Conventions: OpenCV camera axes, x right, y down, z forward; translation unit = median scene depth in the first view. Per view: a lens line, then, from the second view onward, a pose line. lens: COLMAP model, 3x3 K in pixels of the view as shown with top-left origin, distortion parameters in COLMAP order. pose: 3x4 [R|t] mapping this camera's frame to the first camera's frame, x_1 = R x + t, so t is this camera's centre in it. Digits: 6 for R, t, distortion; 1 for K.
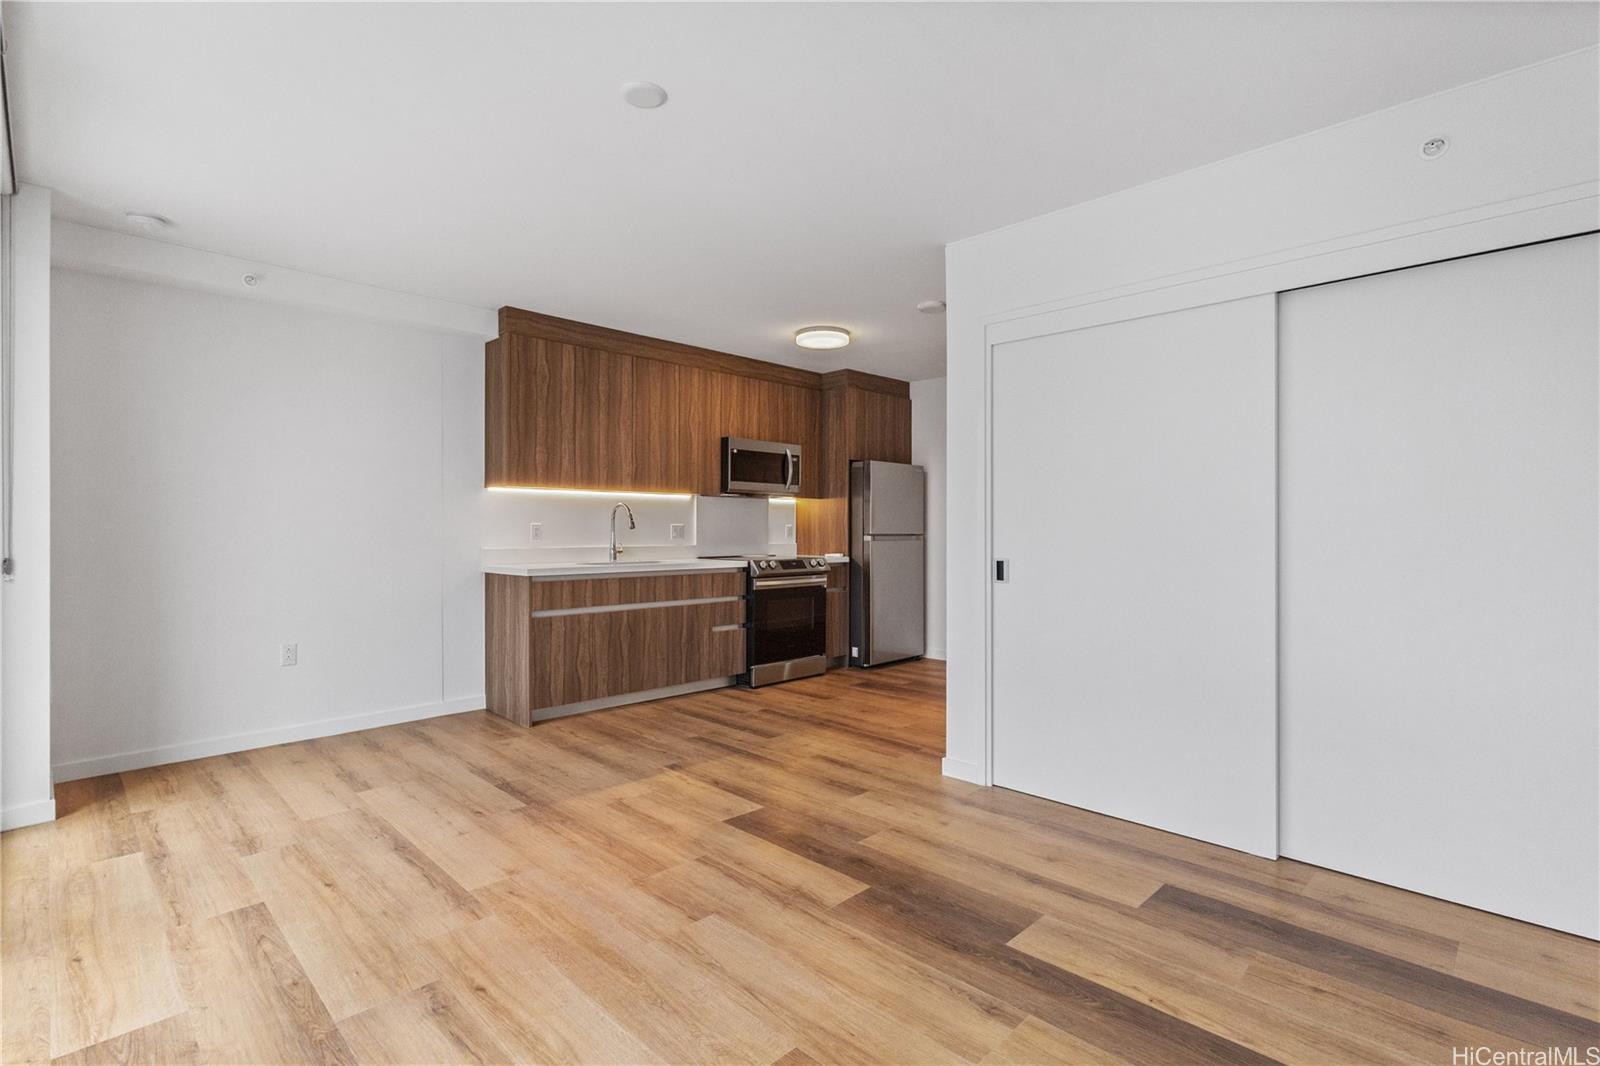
lens RADIAL K [[747.5, 0, 792.1], [0, 747.5, 532.8], [0, 0, 1]] dist [0.005968, 0.001272]
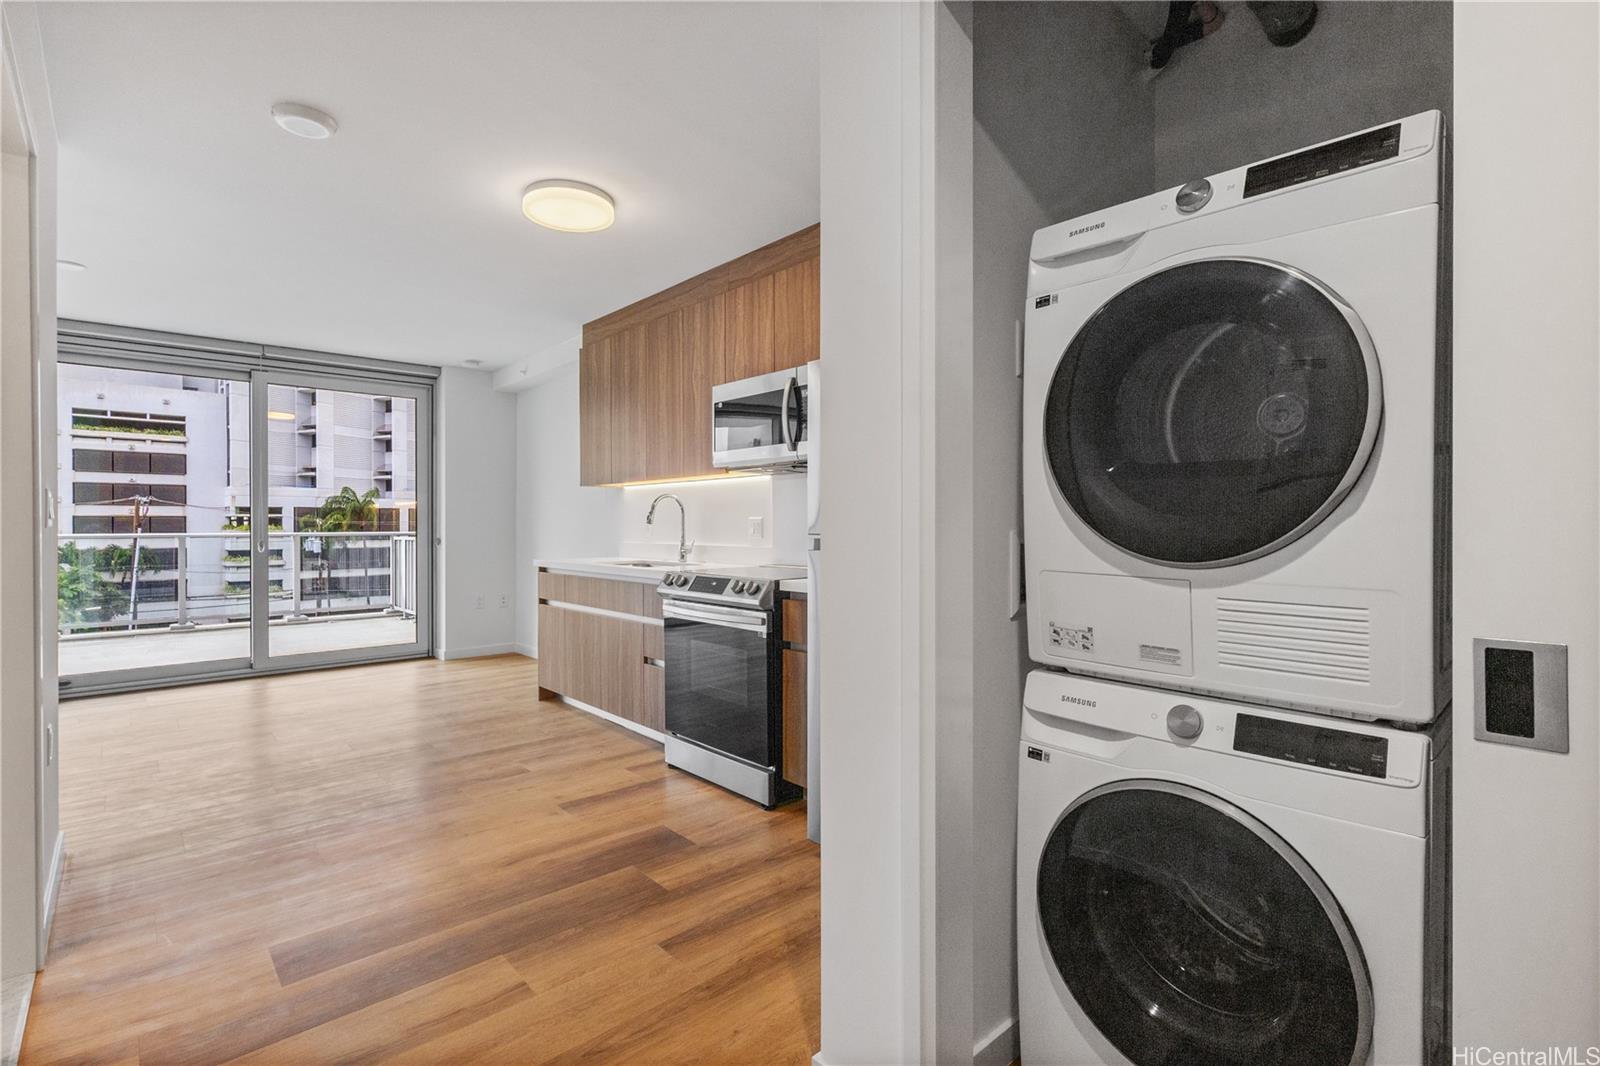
lens RADIAL K [[747.5, 0, 804.9], [0, 747.5, 525.2], [0, 0, 1]] dist [0.005968, 0.001272]
pose [[-0.032896, 0.001348, -0.999458, 0.710185], [-0.002659, 0.999995, 0.001436, -0.006054], [0.999455, 0.002704, -0.032892, 1.341855]]
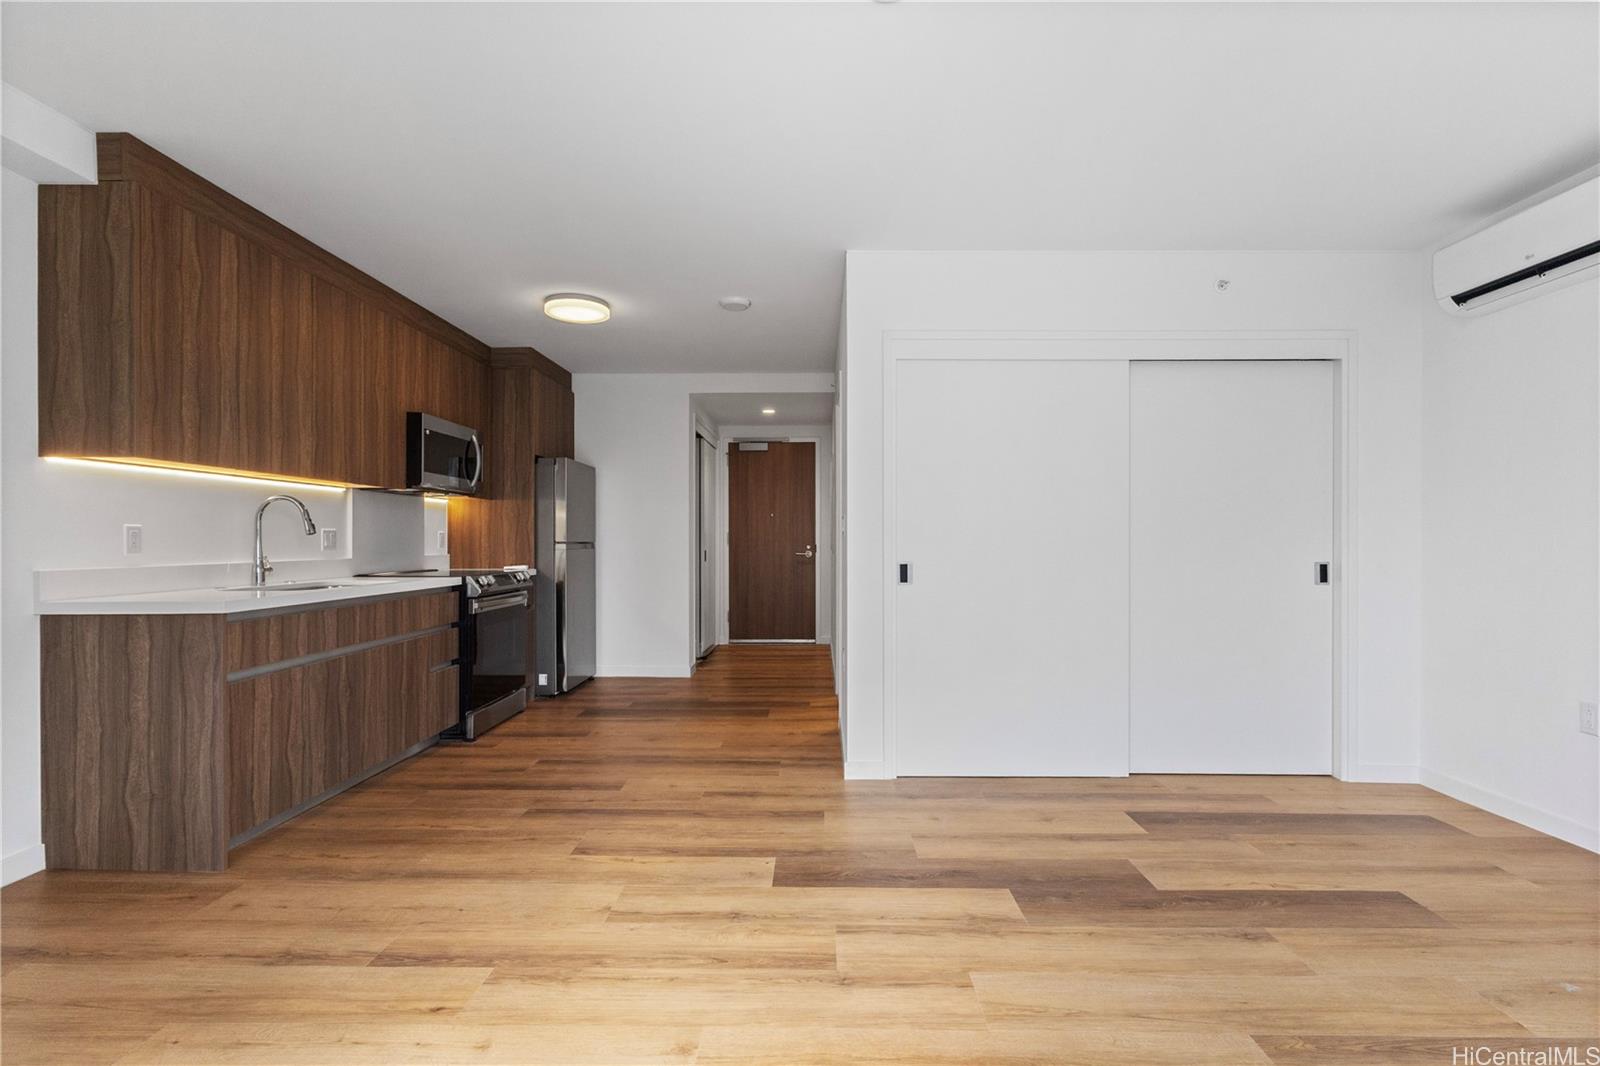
lens RADIAL K [[747.5, 0, 794.8], [0, 747.5, 544.0], [0, 0, 1]] dist [0.005968, 0.001272]
pose [[0.719565, -0.006118, 0.694399, -0.409166], [0.004478, 0.999981, 0.004169, 0.002699], [-0.694411, 0.000109, 0.719579, 0.245861]]
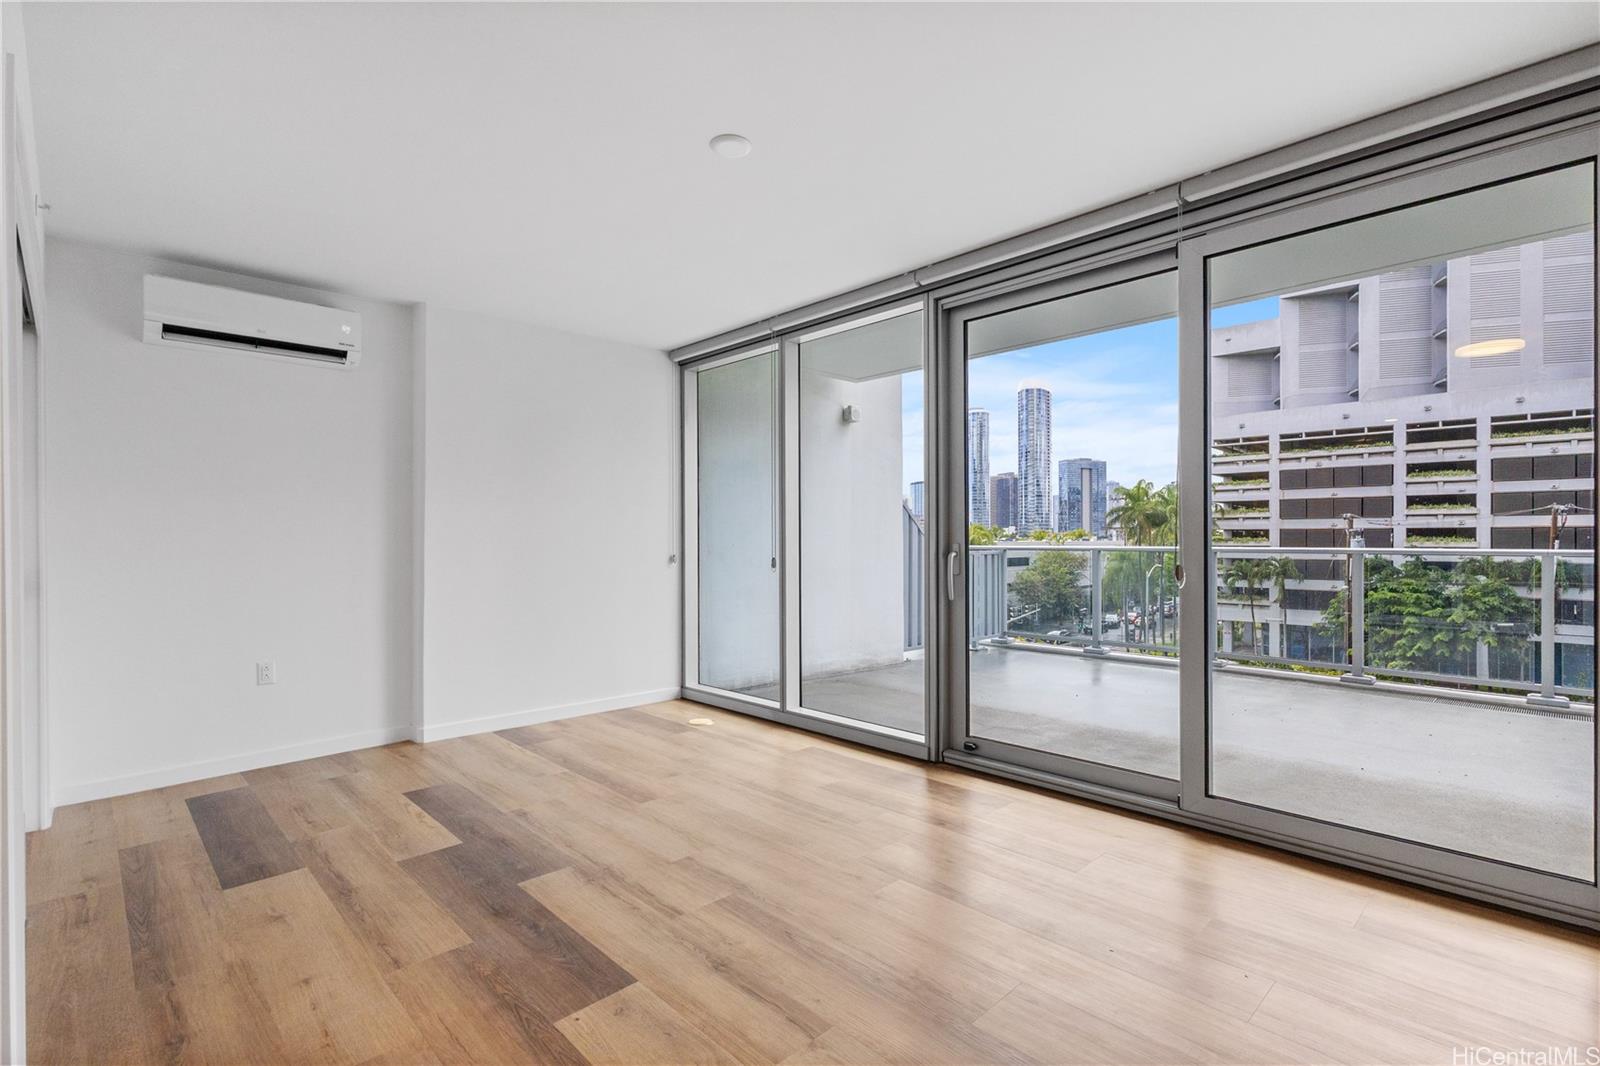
lens RADIAL K [[747.5, 0, 815.8], [0, 747.5, 542.6], [0, 0, 1]] dist [0.005968, 0.001272]
pose [[-0.999987, 0.002716, -0.004264, -0.157974], [0.002676, 0.999954, 0.009224, -0.005171], [0.004289, 0.009212, -0.999948, 1.049932]]
